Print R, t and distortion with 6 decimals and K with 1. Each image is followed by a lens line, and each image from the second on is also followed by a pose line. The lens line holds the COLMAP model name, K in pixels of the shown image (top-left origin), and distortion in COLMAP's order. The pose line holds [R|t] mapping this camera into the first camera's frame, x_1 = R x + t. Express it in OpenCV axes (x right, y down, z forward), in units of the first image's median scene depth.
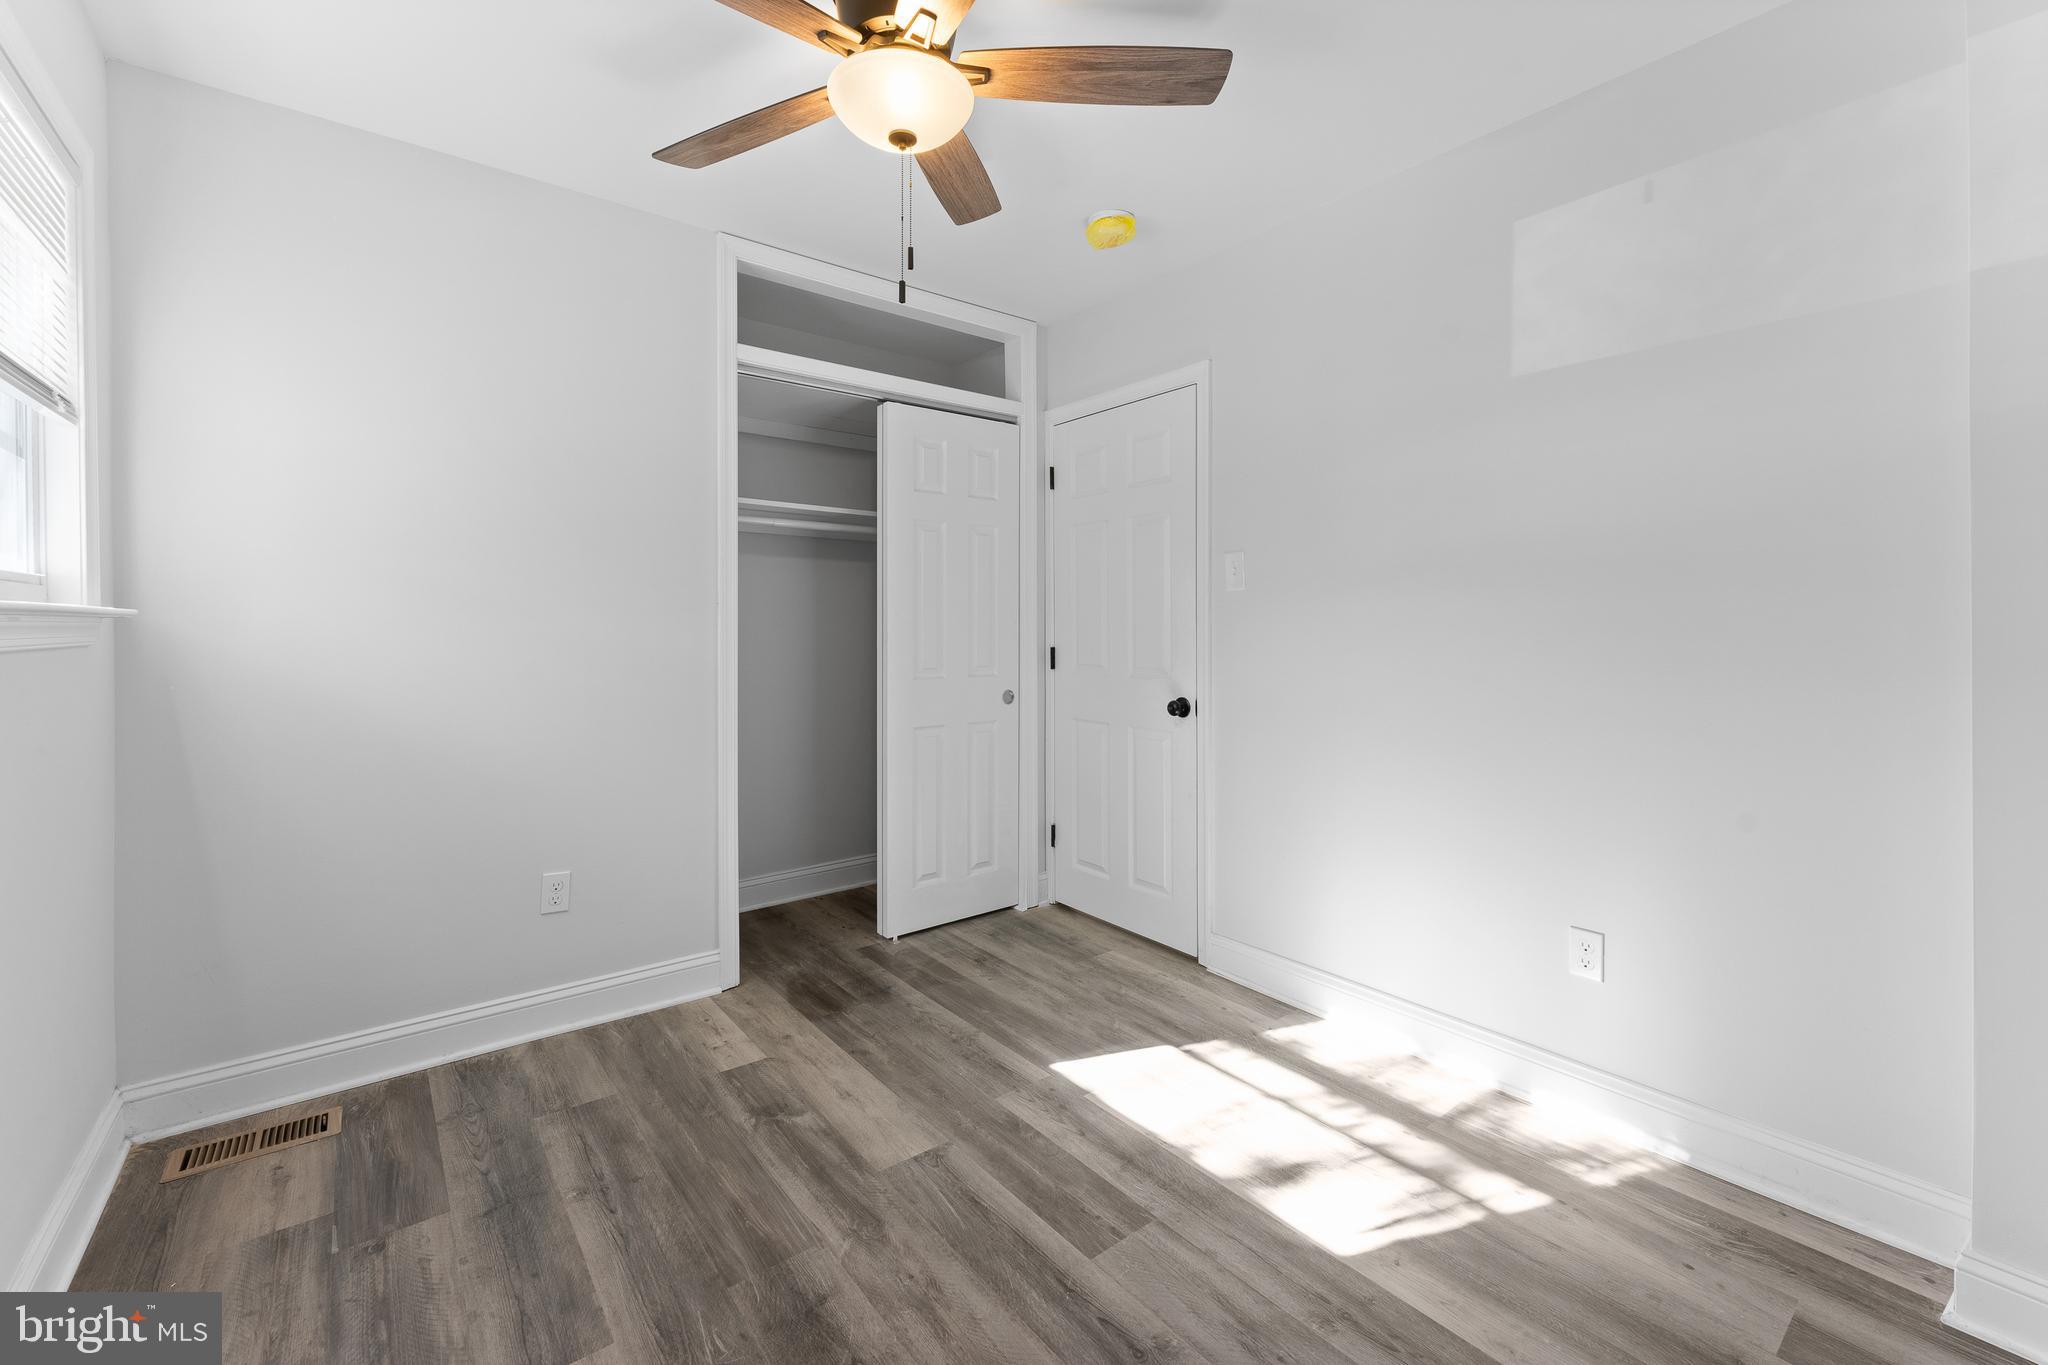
lens RADIAL K [[845.5, 0, 1022.9], [0, 845.5, 623.7], [0, 0, 1]] dist [0.000821, -0.000090]
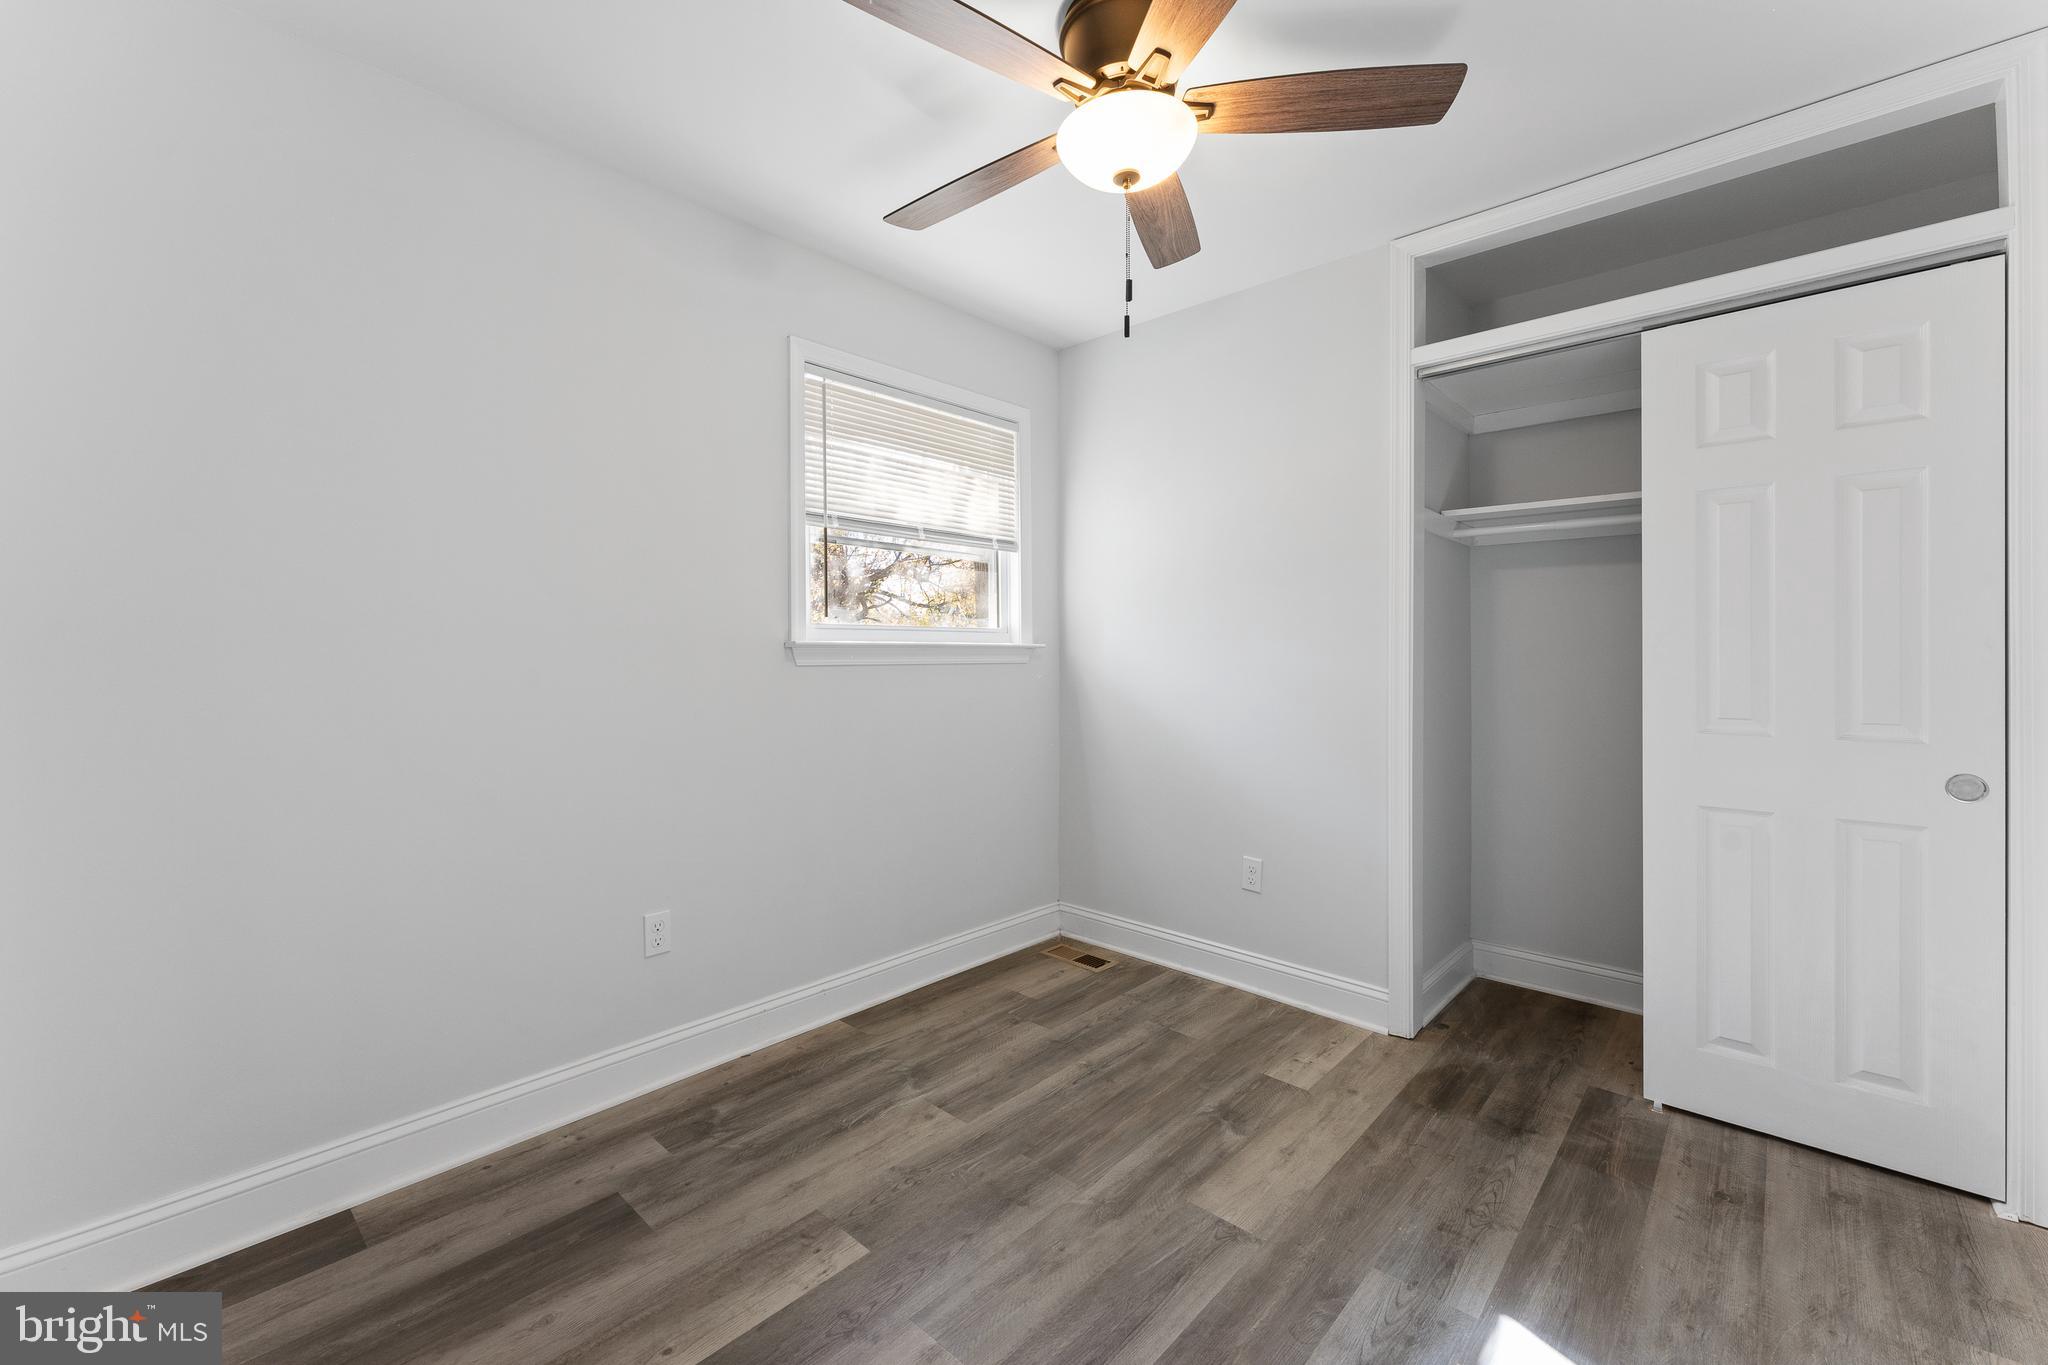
lens RADIAL K [[847.4, 0, 1020.6], [0, 847.4, 653.3], [0, 0, 1]] dist [0.001313, -0.000210]
pose [[0.148830, -0.002162, -0.988860, 0.754221], [0.002447, 0.999995, -0.001818, 0.005741], [0.988860, -0.002150, 0.148834, 0.631125]]
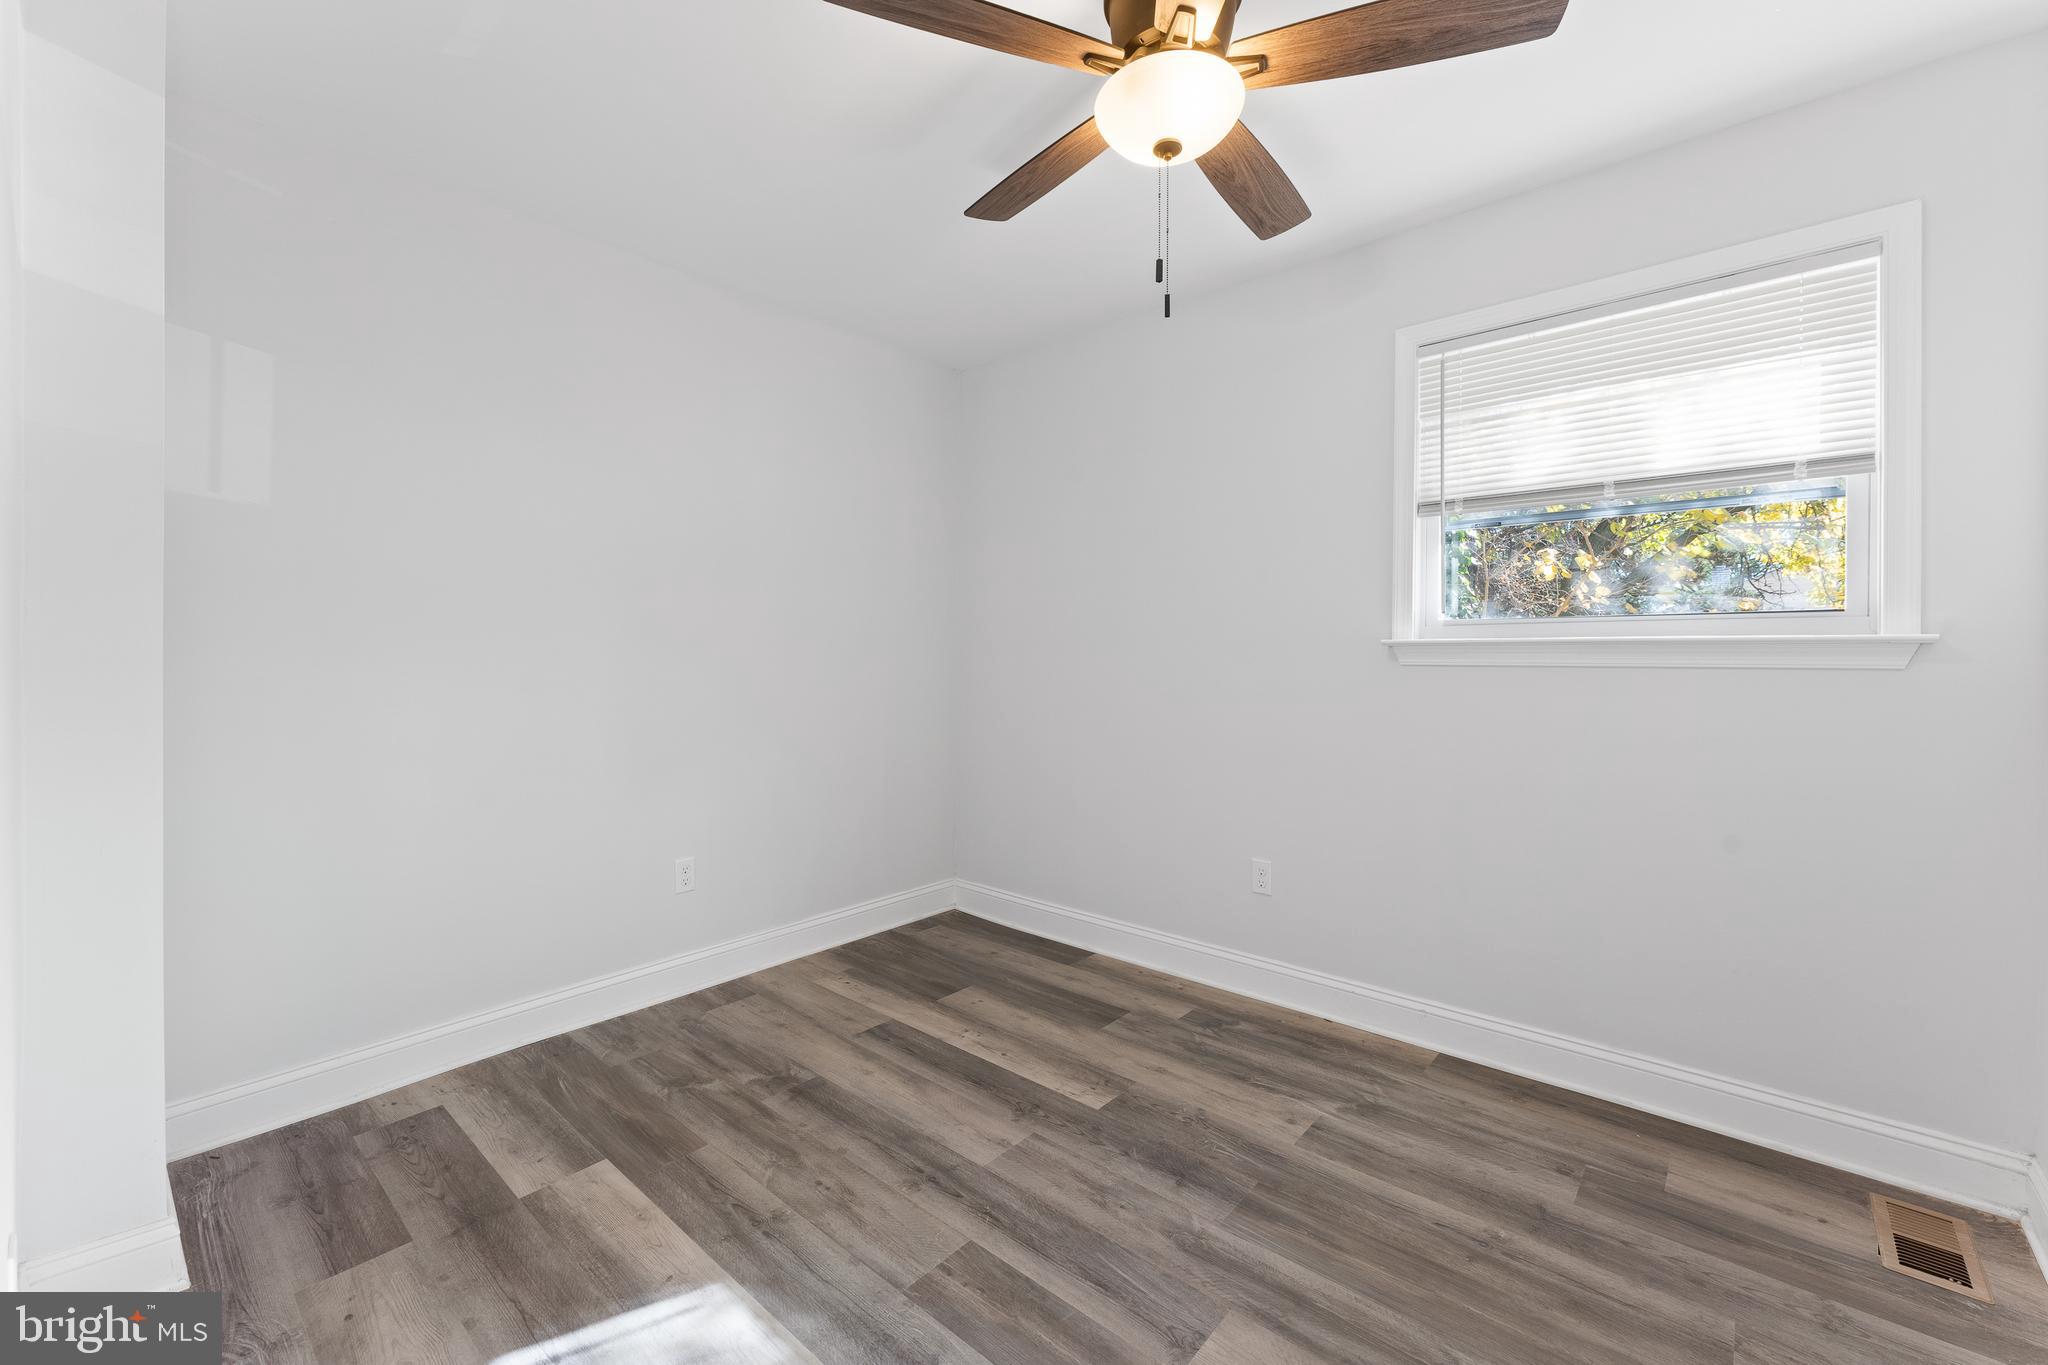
lens RADIAL K [[831.7, 0, 997.7], [0, 831.7, 659.3], [0, 0, 1]] dist [-0.001408, 0.000163]
pose [[-0.988045, -0.001950, -0.154155, 0.173546], [-0.002548, 0.999990, 0.003687, 0.009996], [0.154146, 0.004036, -0.988040, 1.686977]]
